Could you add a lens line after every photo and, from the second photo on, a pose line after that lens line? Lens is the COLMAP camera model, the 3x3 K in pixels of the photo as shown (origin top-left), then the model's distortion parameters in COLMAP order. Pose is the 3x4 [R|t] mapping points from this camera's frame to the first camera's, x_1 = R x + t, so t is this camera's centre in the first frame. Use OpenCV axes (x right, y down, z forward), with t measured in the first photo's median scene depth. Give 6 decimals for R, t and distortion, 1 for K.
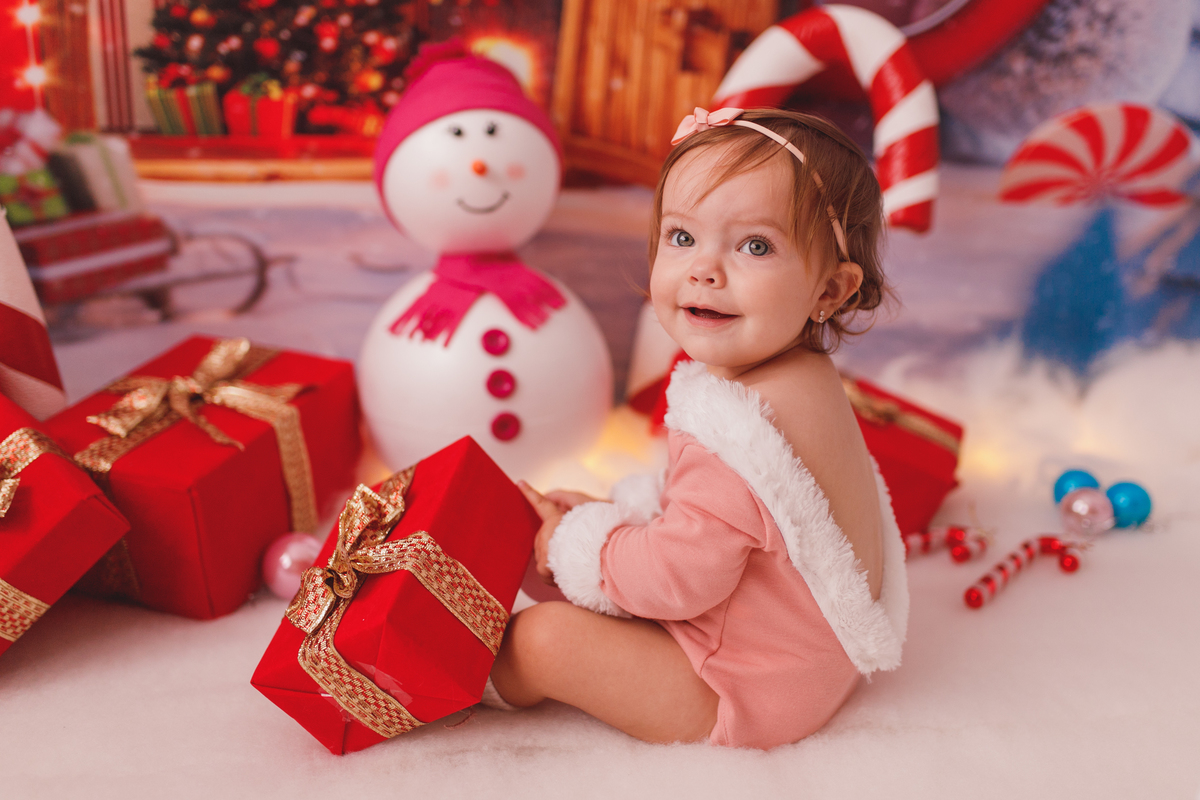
lens RADIAL K [[1217.1, 0, 627.5], [0, 1217.1, 420.5], [0, 0, 1]] dist [-0.012513, 0.002510]
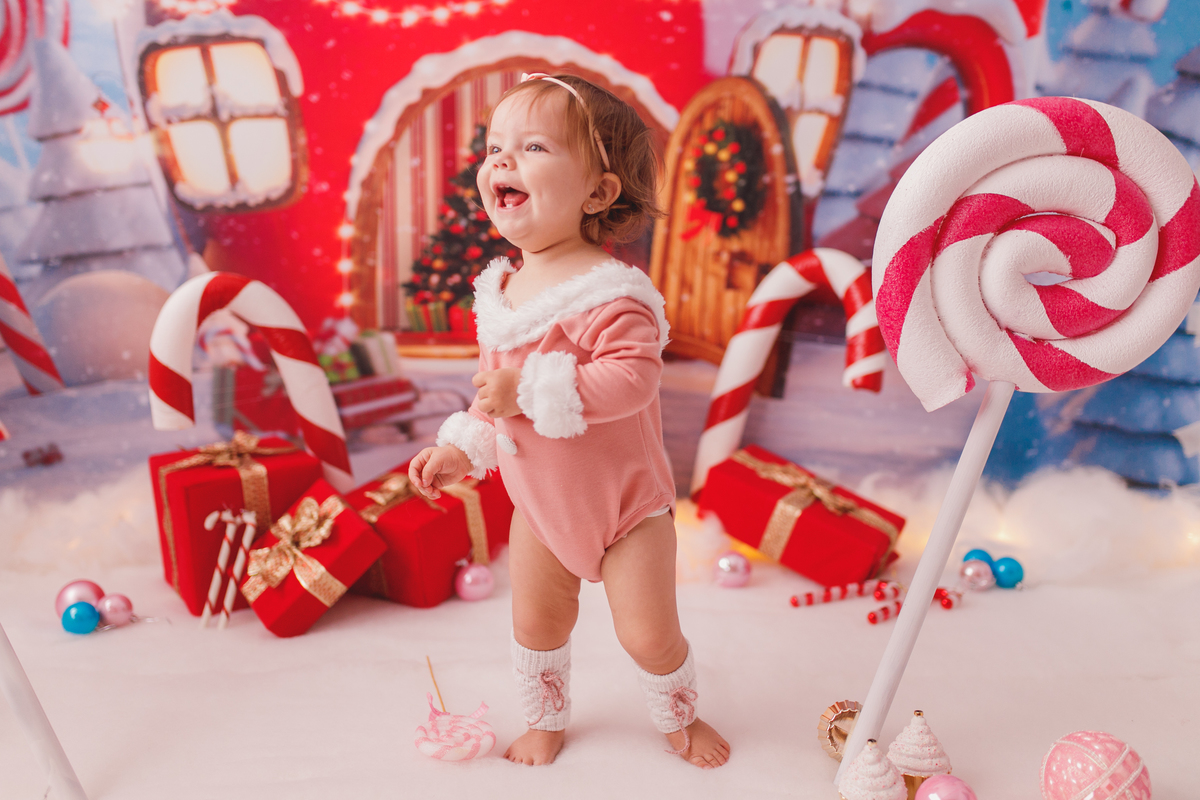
lens RADIAL K [[1230.8, 0, 600.0], [0, 1230.8, 400.0], [0, 0, 1]] dist [-0.003844, 0.007800]
pose [[0.978070, 0.009731, -0.208047, 0.227413], [-0.034829, 0.992484, -0.117316, 0.052153], [0.205341, 0.121989, 0.971058, -0.597817]]
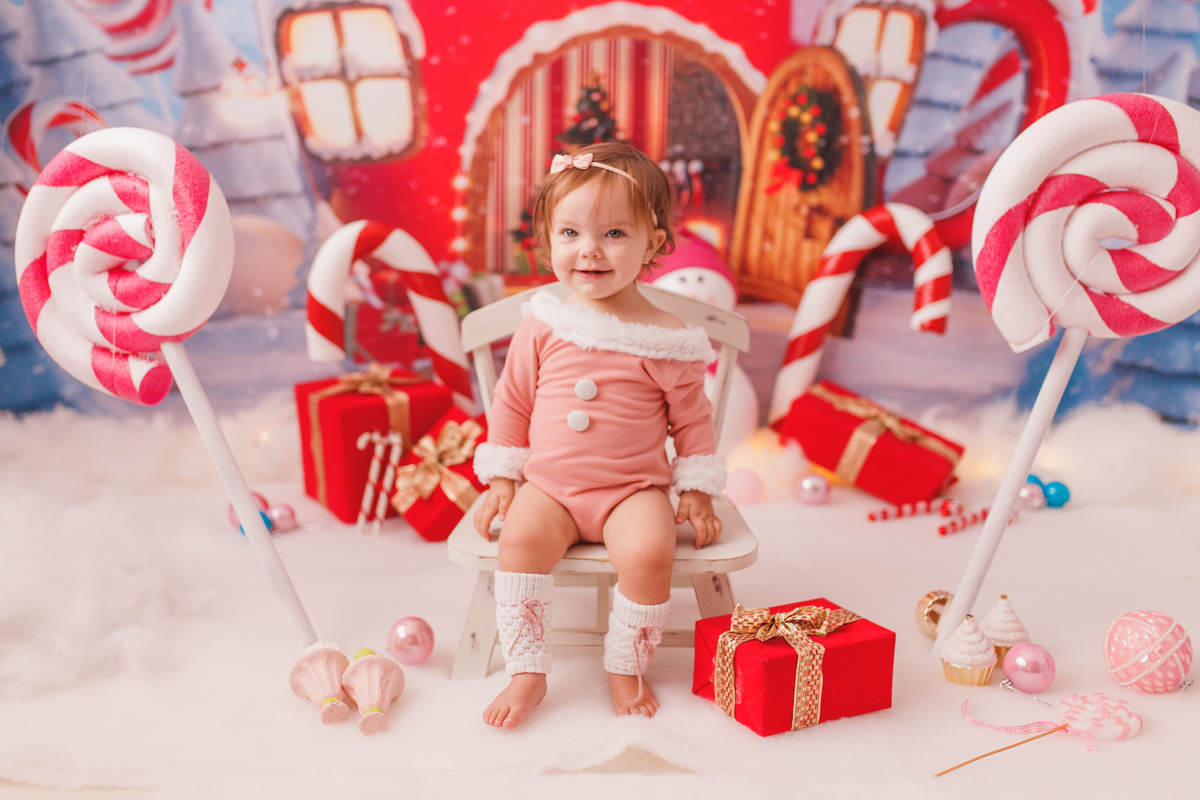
lens RADIAL K [[1330.1, 0, 562.1], [0, 1330.1, 401.0], [0, 0, 1]] dist [-0.004804, 0.015085]
pose [[0.979302, 0.030572, -0.200085, 0.096439], [-0.045049, 0.996654, -0.068204, 0.095257], [0.197330, 0.075806, 0.977402, -0.963366]]
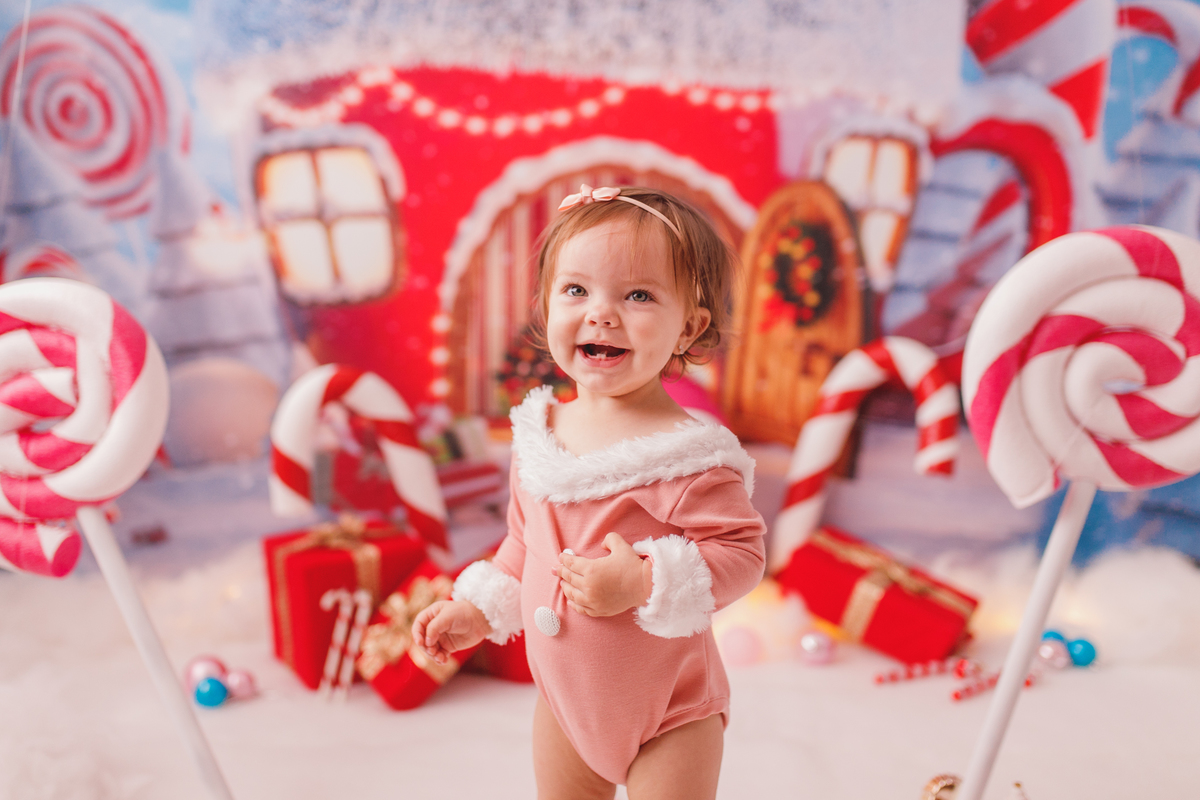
lens RADIAL K [[1311.3, 0, 565.0], [0, 1311.3, 360.7], [0, 0, 1]] dist [-0.004964, 0.002647]
pose [[0.972483, -0.007210, -0.232863, 0.154012], [-0.037760, 0.981428, -0.188078, 0.042350], [0.229895, 0.191696, 0.954149, -0.827633]]
